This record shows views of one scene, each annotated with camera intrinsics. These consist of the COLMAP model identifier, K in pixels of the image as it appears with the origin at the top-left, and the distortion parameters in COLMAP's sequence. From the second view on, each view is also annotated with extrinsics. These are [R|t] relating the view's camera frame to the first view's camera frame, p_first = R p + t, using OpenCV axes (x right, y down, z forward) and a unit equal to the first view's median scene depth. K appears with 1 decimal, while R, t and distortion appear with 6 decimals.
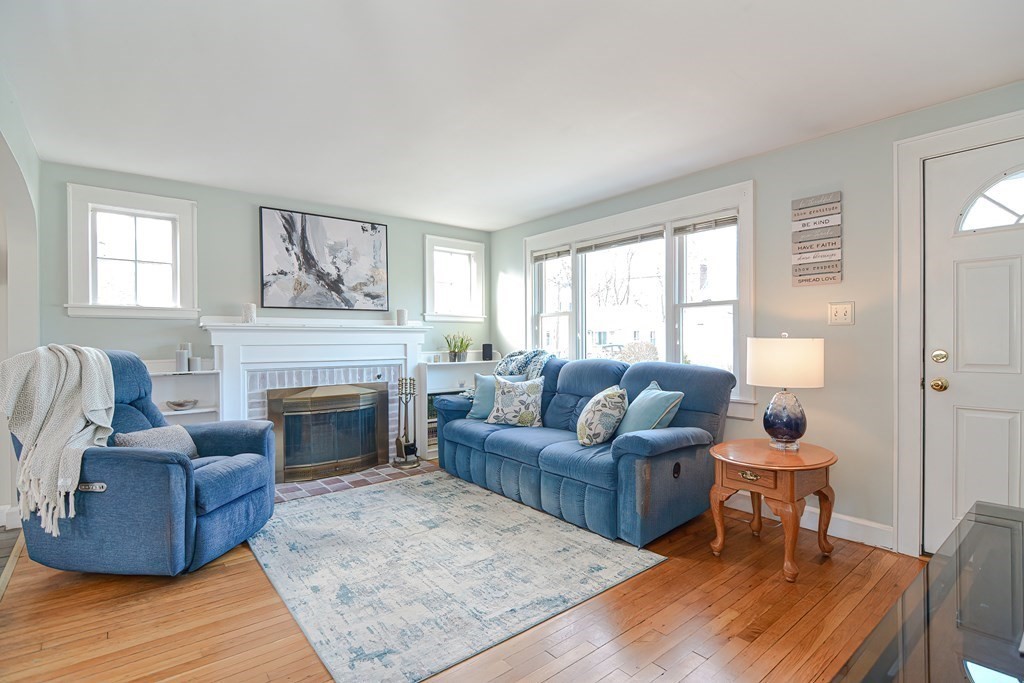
lens RADIAL K [[492.8, 0, 524.4], [0, 492.8, 344.6], [0, 0, 1]] dist [-0.000485, -0.000727]
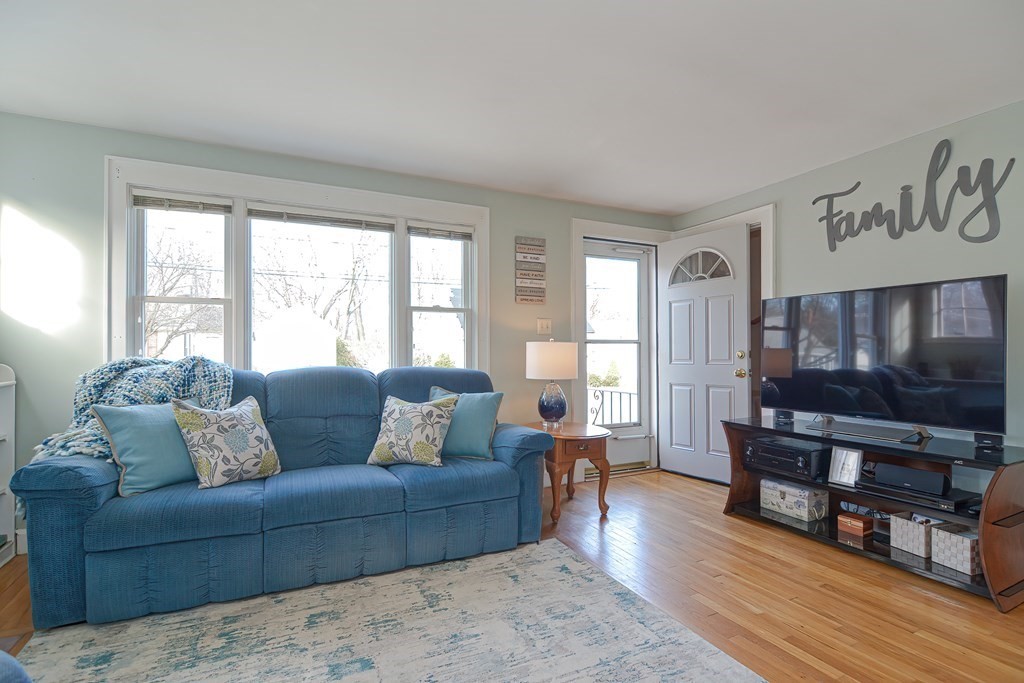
lens RADIAL K [[493.4, 0, 519.6], [0, 493.4, 353.1], [0, 0, 1]] dist [-0.001790, -0.009521]
pose [[0.231450, 0.005122, 0.972833, -0.517731], [0.008327, 0.999939, -0.007245, 0.015439], [-0.972811, 0.009777, 0.231393, 0.521578]]
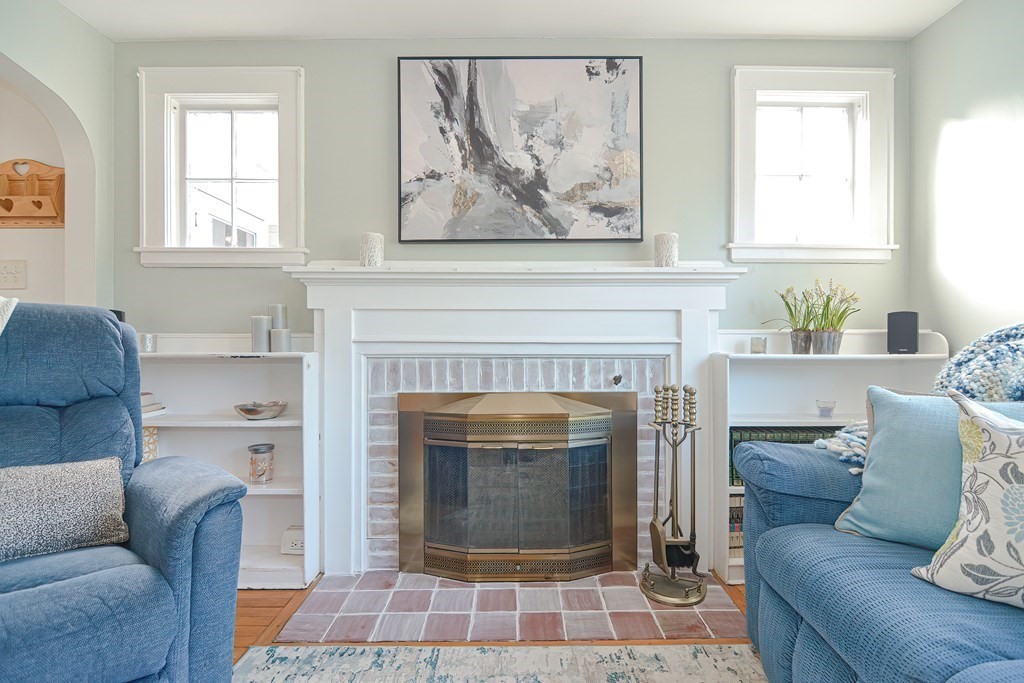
lens RADIAL K [[495.0, 0, 517.0], [0, 495.0, 344.2], [0, 0, 1]] dist [0.003621, -0.009024]
pose [[0.767761, 0.010138, -0.640657, -0.075798], [-0.010741, 0.999938, 0.002951, 0.034422], [0.640647, 0.004616, 0.767822, 0.644367]]
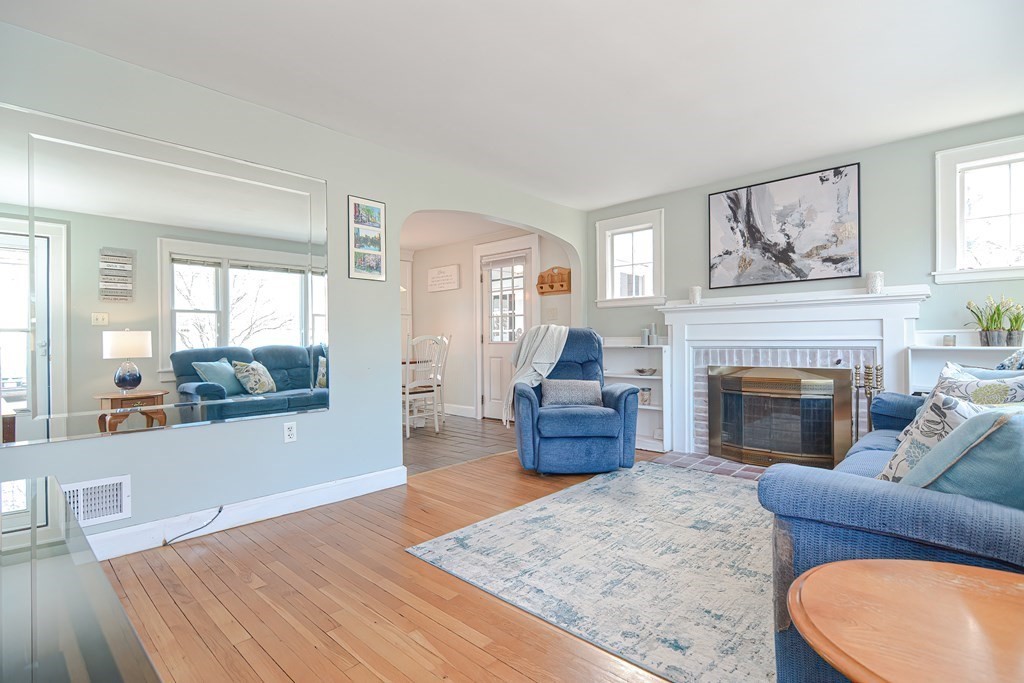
lens RADIAL K [[491.5, 0, 514.8], [0, 491.5, 345.1], [0, 0, 1]] dist [0.002992, -0.007573]
pose [[0.125108, 0.013463, -0.992052, 0.462337], [-0.000434, 0.999909, 0.013515, 0.031417], [0.992143, -0.001260, 0.125102, 0.434952]]
